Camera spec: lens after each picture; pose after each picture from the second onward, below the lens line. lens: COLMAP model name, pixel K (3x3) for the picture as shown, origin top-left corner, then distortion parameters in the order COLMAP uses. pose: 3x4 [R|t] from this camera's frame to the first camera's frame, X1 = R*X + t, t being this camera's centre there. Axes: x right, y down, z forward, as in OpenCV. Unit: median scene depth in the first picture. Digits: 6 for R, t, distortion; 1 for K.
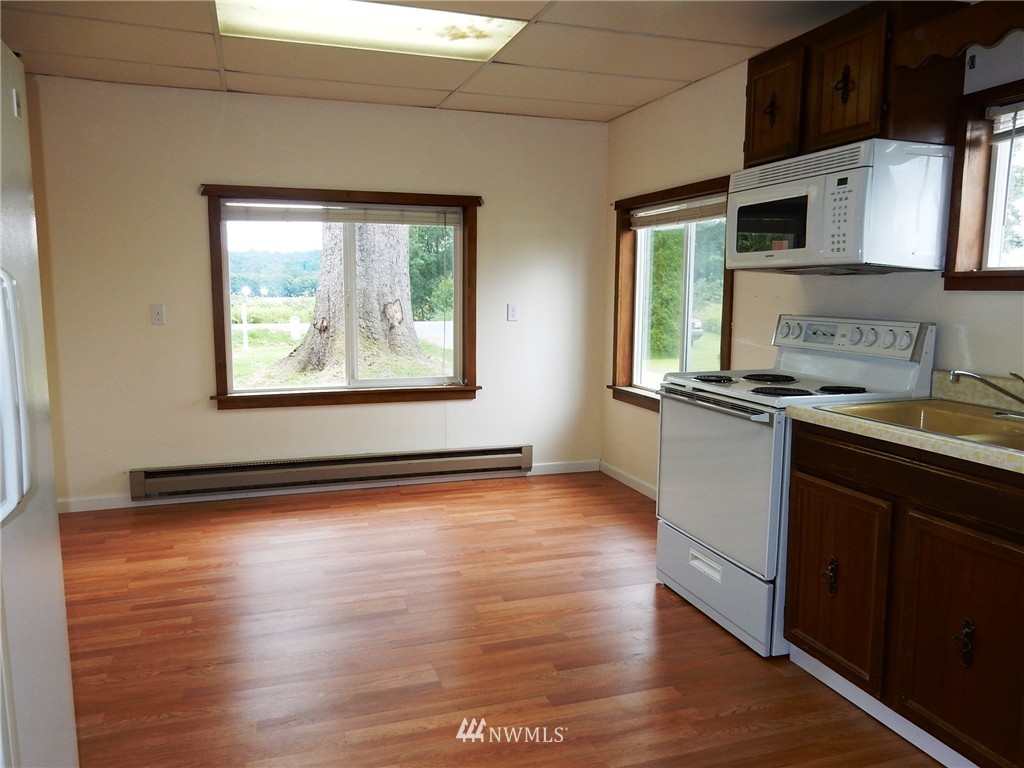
lens RADIAL K [[761.4, 0, 508.8], [0, 761.4, 383.5], [0, 0, 1]] dist [0.010704, -0.006965]
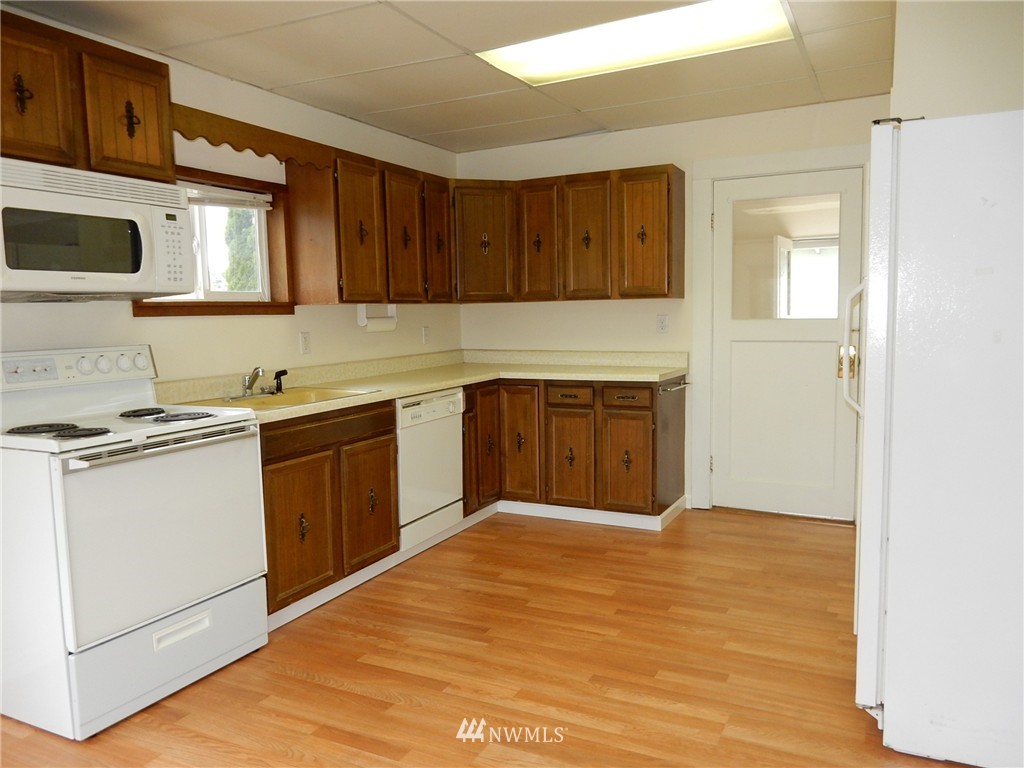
lens RADIAL K [[761.4, 0, 510.1], [0, 761.4, 386.8], [0, 0, 1]] dist [0.010704, -0.006965]
pose [[-0.700678, -0.056642, 0.711226, -0.691280], [0.108645, 0.976748, 0.184821, -0.175774], [-0.705158, 0.206771, -0.678232, 1.442551]]
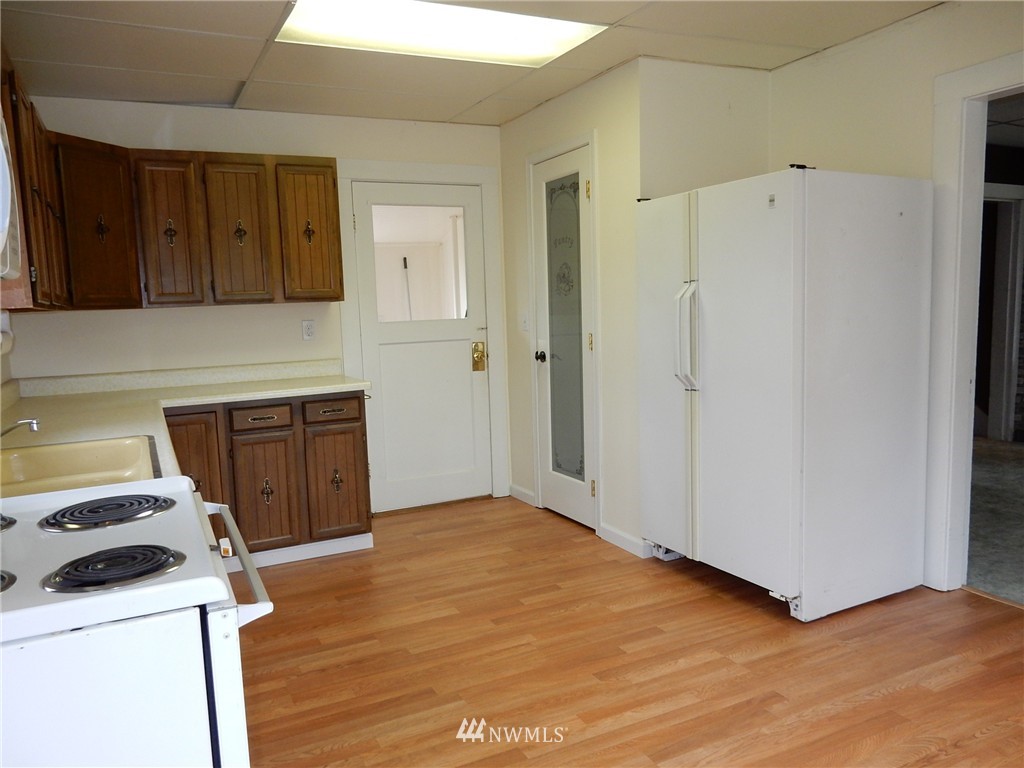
lens RADIAL K [[761.4, 0, 510.9], [0, 761.4, 387.3], [0, 0, 1]] dist [0.010704, -0.006965]
pose [[-0.990778, 0.053054, -0.124678, 0.144488], [0.022283, 0.971426, 0.236293, -0.210460], [0.133651, 0.231336, -0.963650, 1.623929]]
